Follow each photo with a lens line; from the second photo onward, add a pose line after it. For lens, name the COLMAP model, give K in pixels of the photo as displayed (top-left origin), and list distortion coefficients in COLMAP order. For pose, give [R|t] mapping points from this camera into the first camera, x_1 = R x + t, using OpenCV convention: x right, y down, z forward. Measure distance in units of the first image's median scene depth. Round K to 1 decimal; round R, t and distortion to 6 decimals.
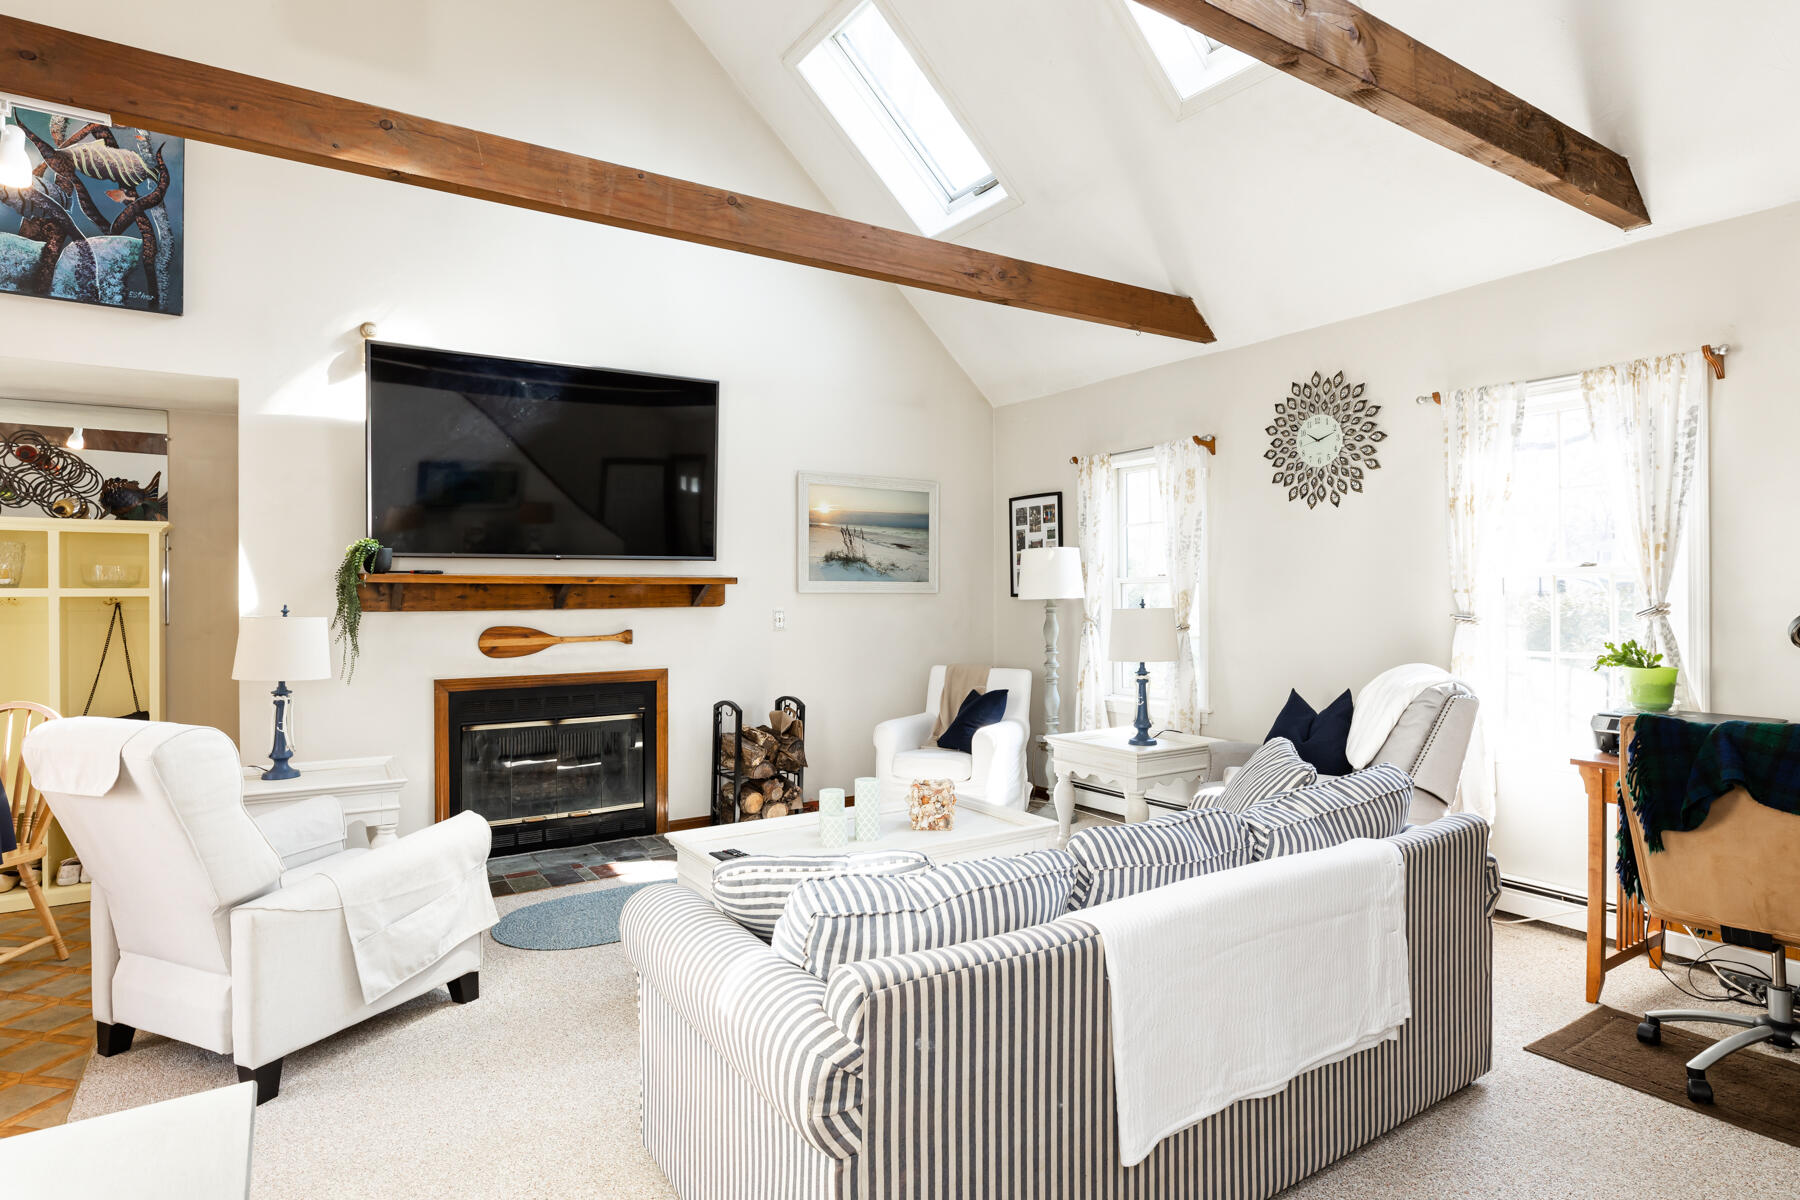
lens RADIAL K [[974.9, 0, 900.0], [0, 974.9, 600.0], [0, 0, 1]] dist [-0.000451, 0.000002]
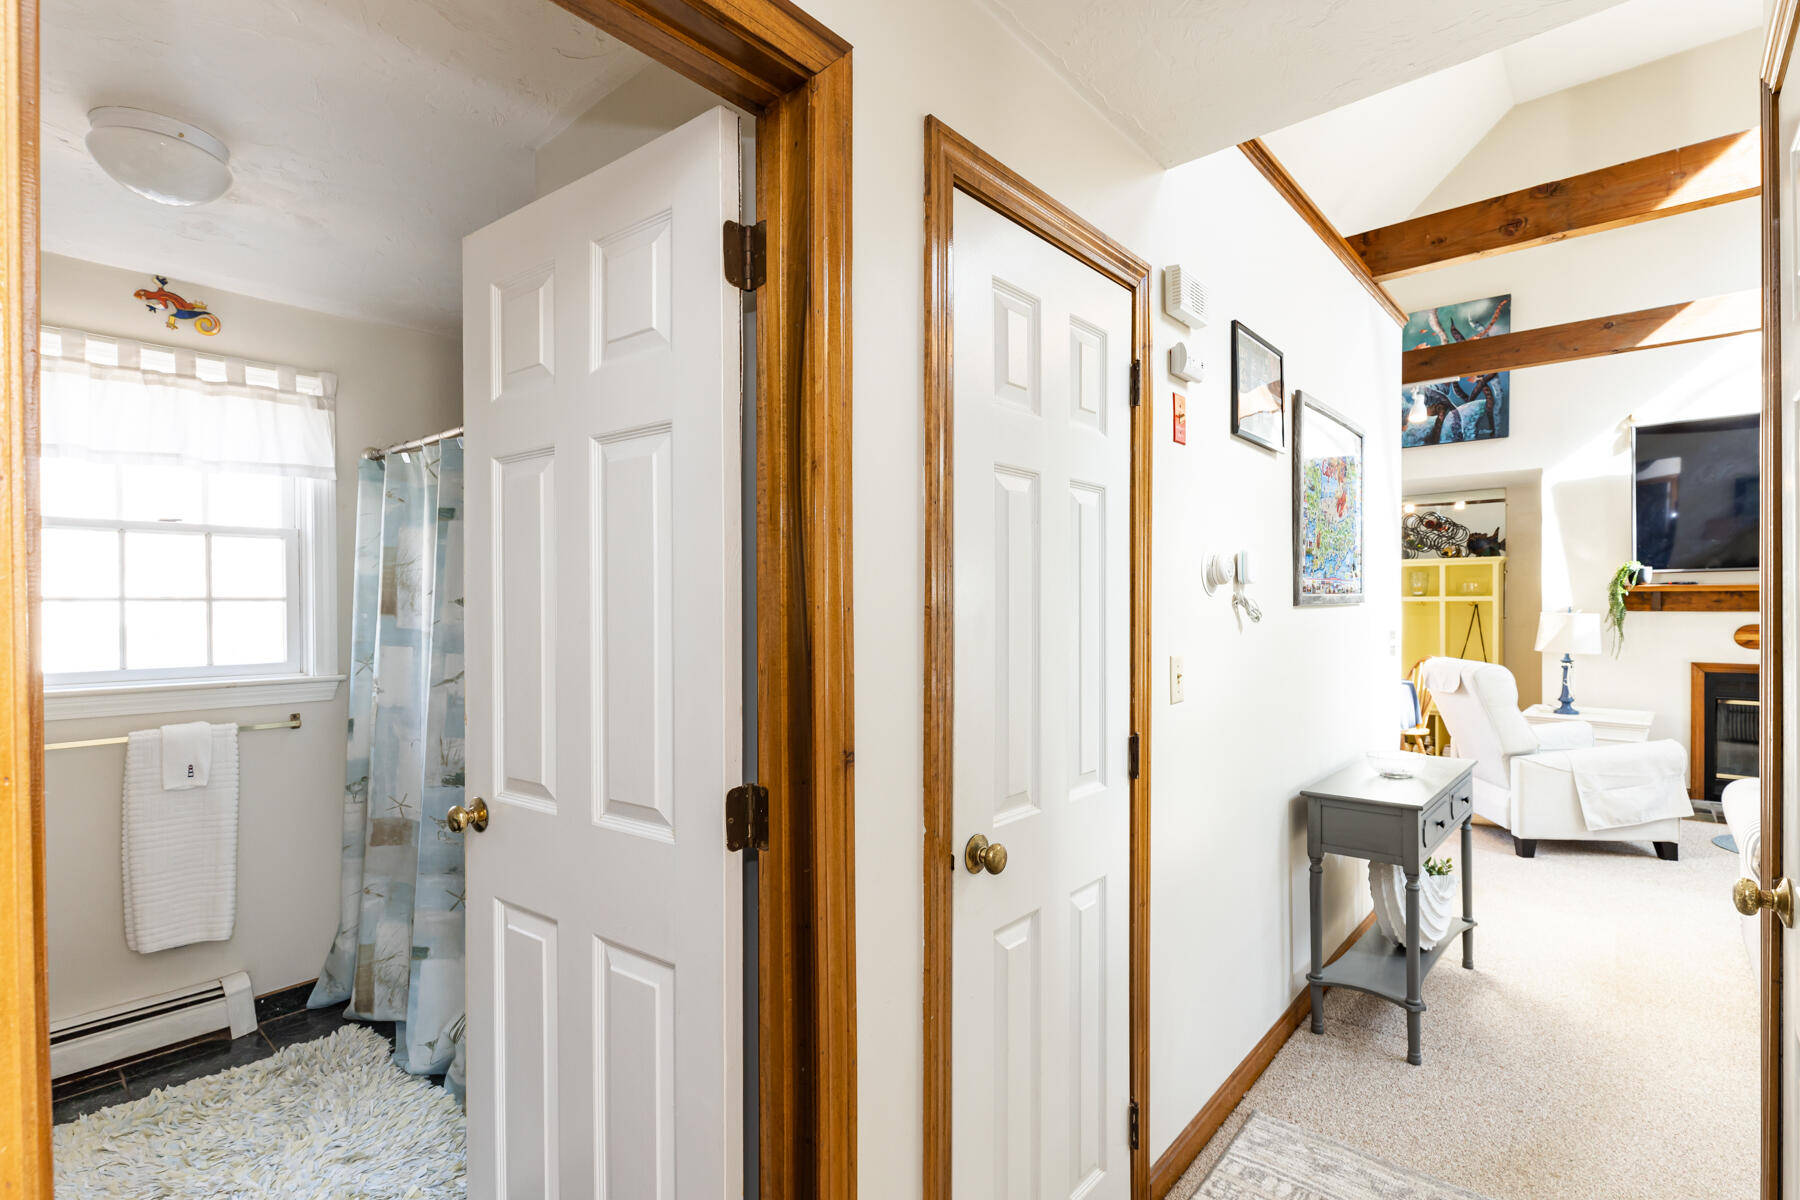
lens RADIAL K [[827.9, 0, 908.4], [0, 827.9, 603.4], [0, 0, 1]] dist [-0.002184, -0.000332]
pose [[0.261503, 0.002468, -0.965199, 0.384385], [-0.001589, 0.999996, 0.002126, -0.000833], [0.965201, 0.000977, 0.261506, -0.390786]]
